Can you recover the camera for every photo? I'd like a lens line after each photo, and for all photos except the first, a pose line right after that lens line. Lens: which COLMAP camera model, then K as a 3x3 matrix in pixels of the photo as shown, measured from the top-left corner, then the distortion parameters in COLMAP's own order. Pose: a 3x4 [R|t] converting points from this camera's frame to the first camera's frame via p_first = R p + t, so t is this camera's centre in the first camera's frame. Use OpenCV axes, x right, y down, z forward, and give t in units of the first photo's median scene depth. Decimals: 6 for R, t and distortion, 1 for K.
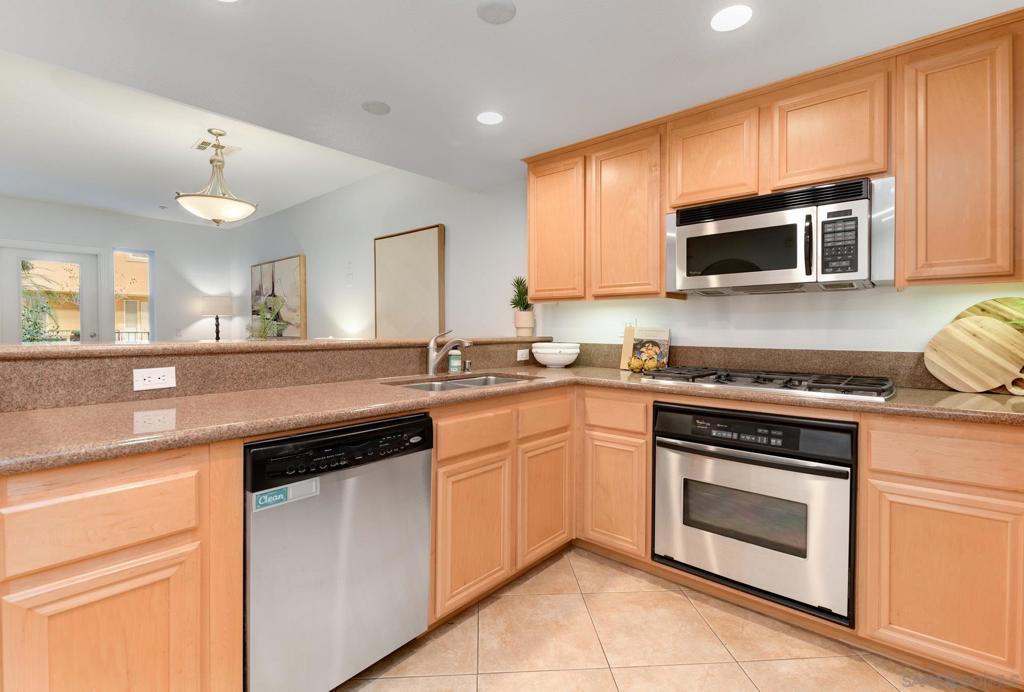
lens RADIAL K [[465.5, 0, 511.3], [0, 465.5, 340.0], [0, 0, 1]] dist [-0.010411, -0.003095]
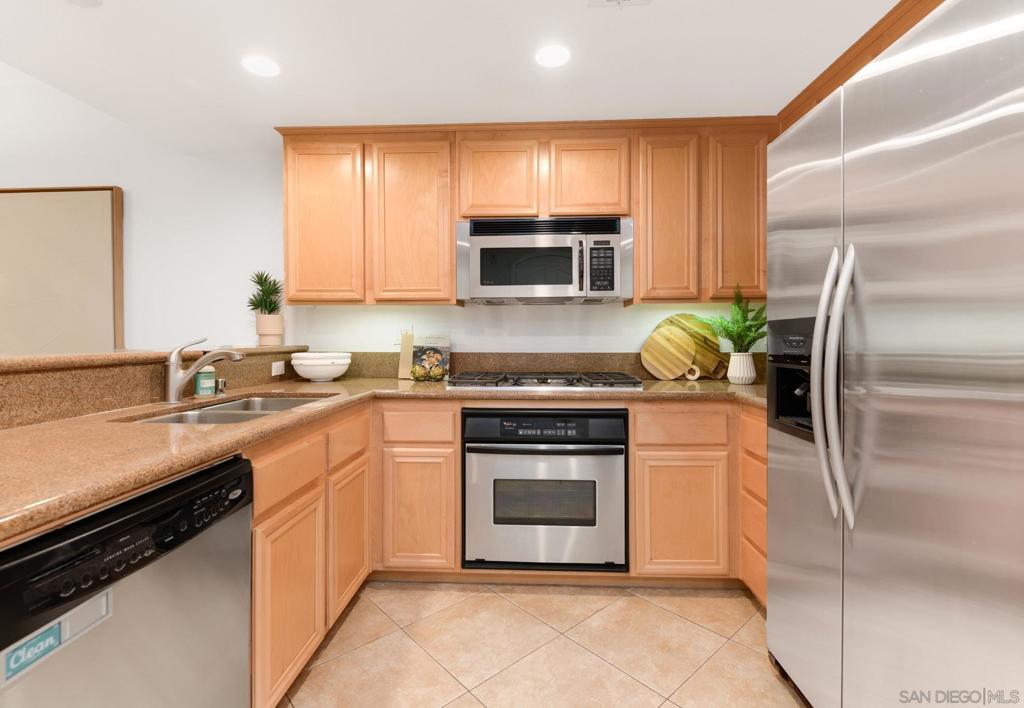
lens RADIAL K [[477.9, 0, 515.8], [0, 477.9, 343.8], [0, 0, 1]] dist [-0.000828, -0.006493]
pose [[0.781326, -0.013991, 0.623967, -0.252428], [0.017764, 0.999842, 0.000176, -0.005189], [-0.623871, 0.010947, 0.781451, 0.128670]]
